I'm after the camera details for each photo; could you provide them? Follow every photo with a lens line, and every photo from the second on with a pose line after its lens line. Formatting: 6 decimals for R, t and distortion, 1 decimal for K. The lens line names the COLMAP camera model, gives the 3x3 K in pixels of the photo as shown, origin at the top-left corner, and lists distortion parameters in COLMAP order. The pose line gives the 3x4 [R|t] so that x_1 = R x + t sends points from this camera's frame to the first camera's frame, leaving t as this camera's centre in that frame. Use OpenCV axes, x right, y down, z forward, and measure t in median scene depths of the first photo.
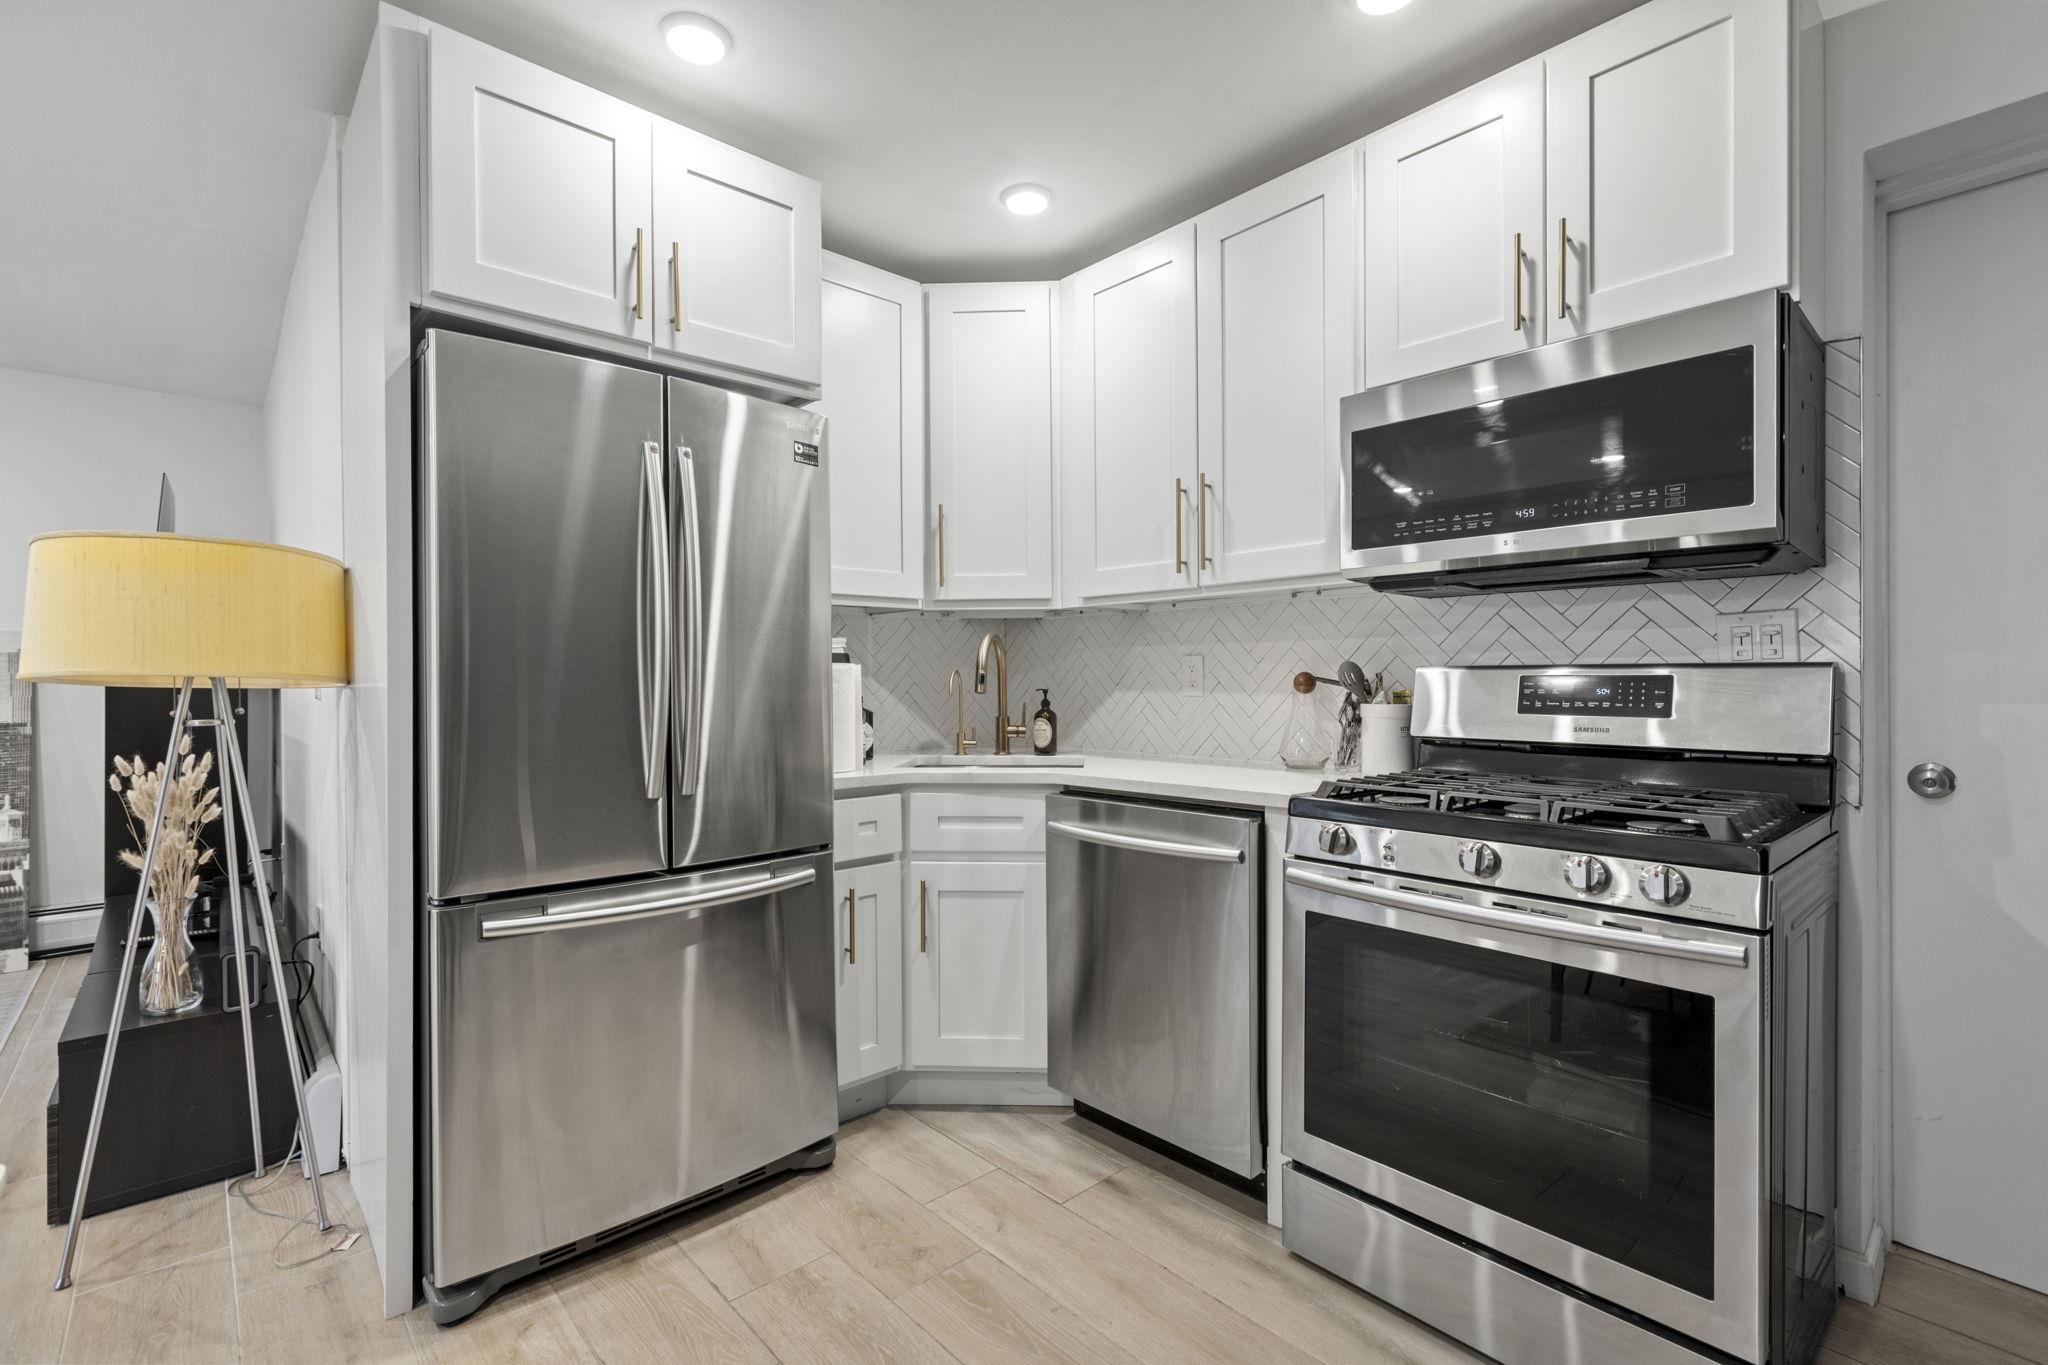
lens RADIAL K [[920.1, 0, 1029.1], [0, 920.1, 676.8], [0, 0, 1]] dist [-0.000641, -0.000685]
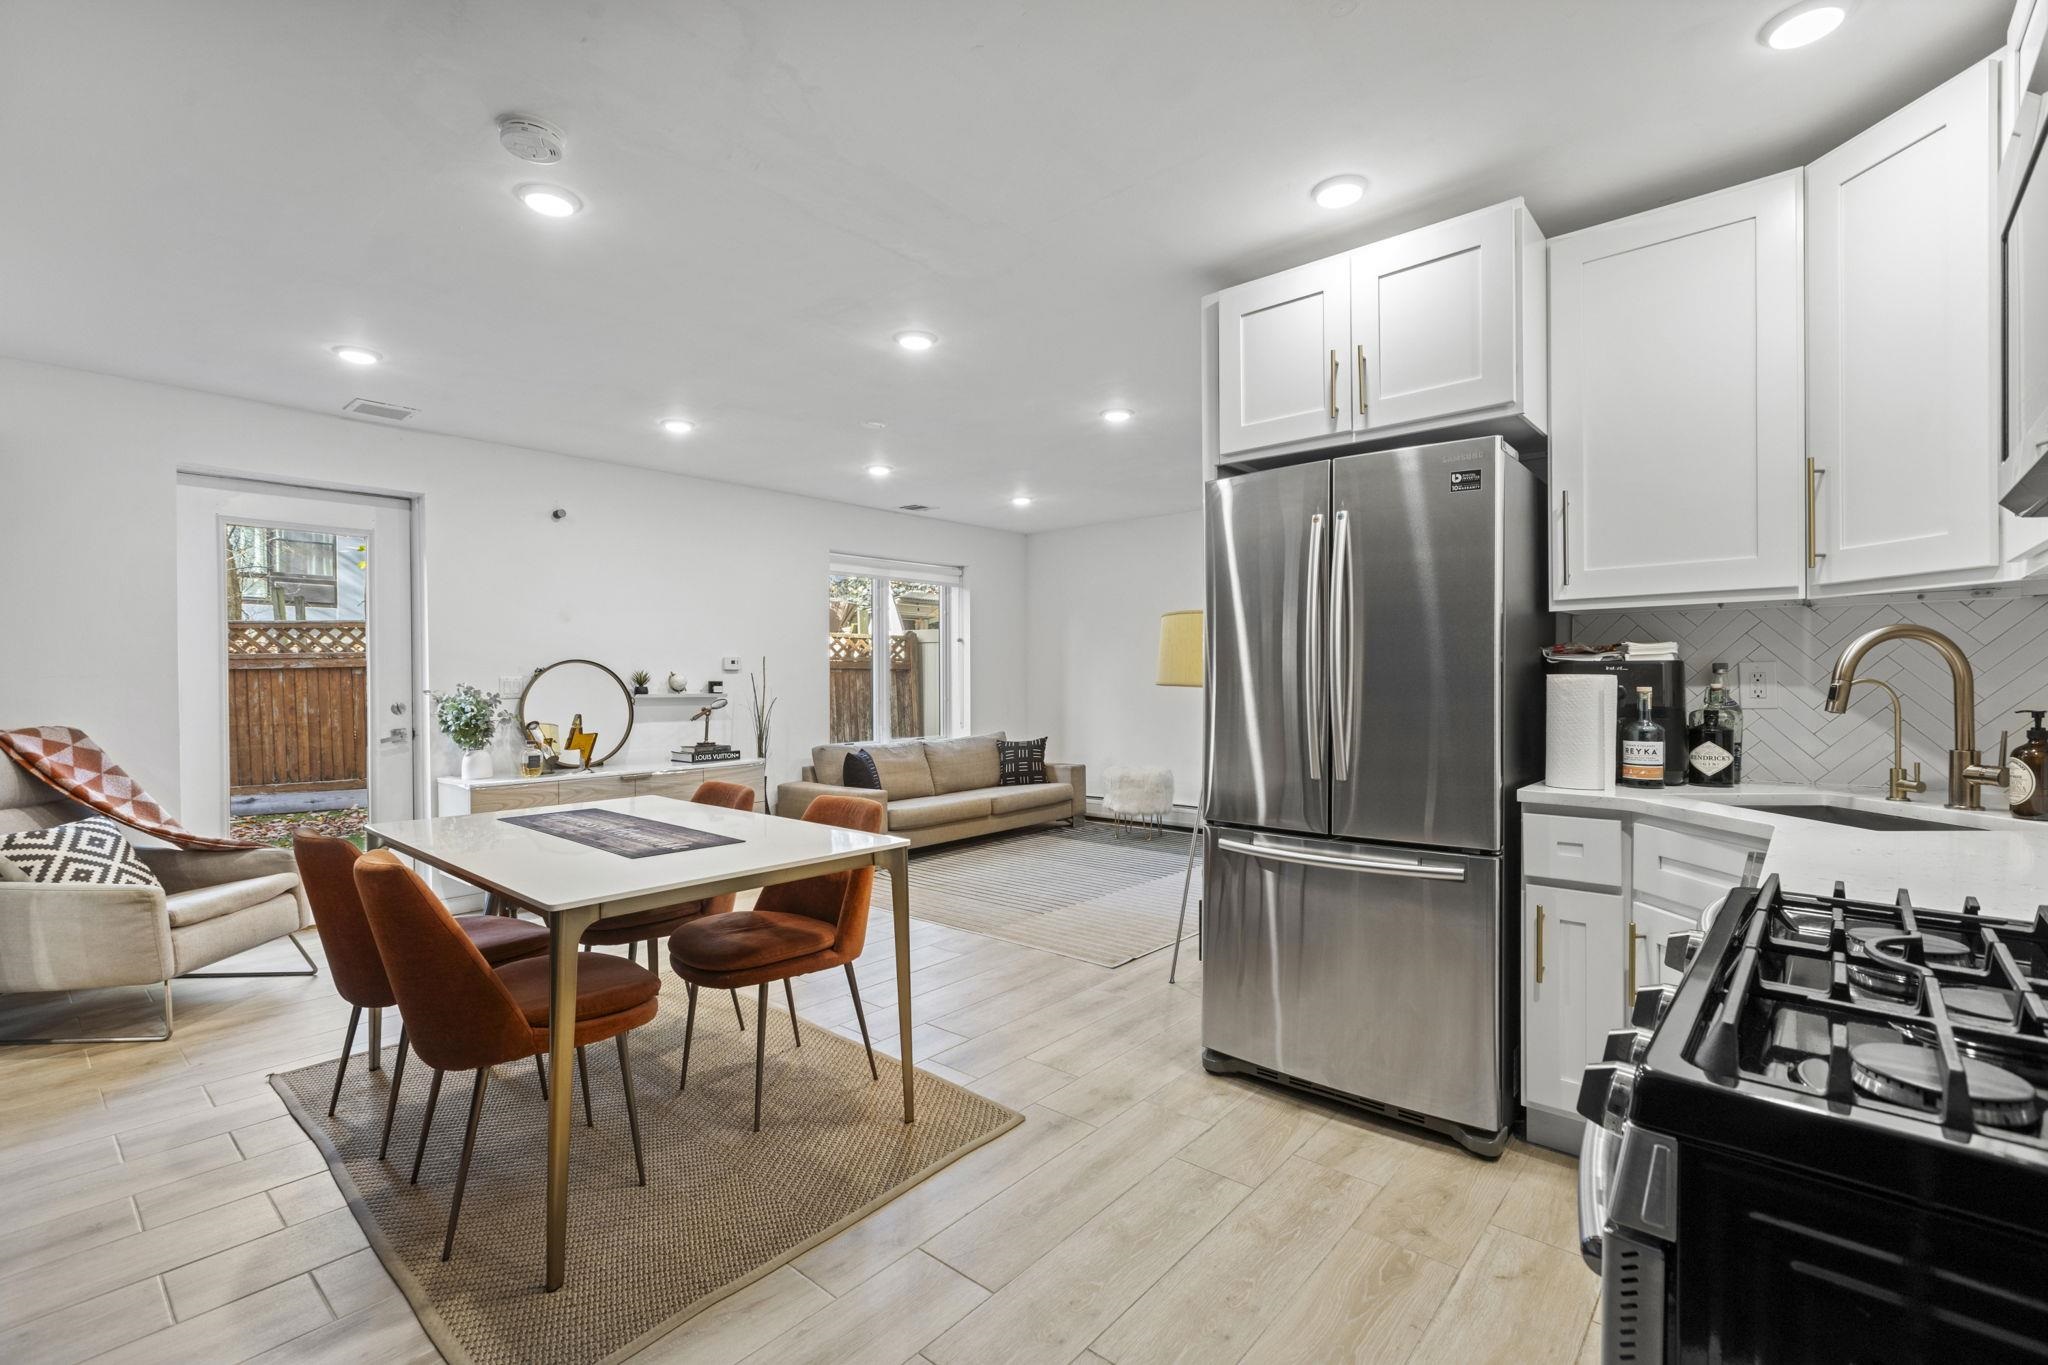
lens RADIAL K [[920.1, 0, 1014.3], [0, 920.1, 683.3], [0, 0, 1]] dist [-0.000641, -0.000685]
pose [[0.096316, 0.009445, -0.995306, 0.814008], [0.007859, 0.999917, 0.010250, -0.023665], [0.995320, -0.008809, 0.096233, 0.393330]]
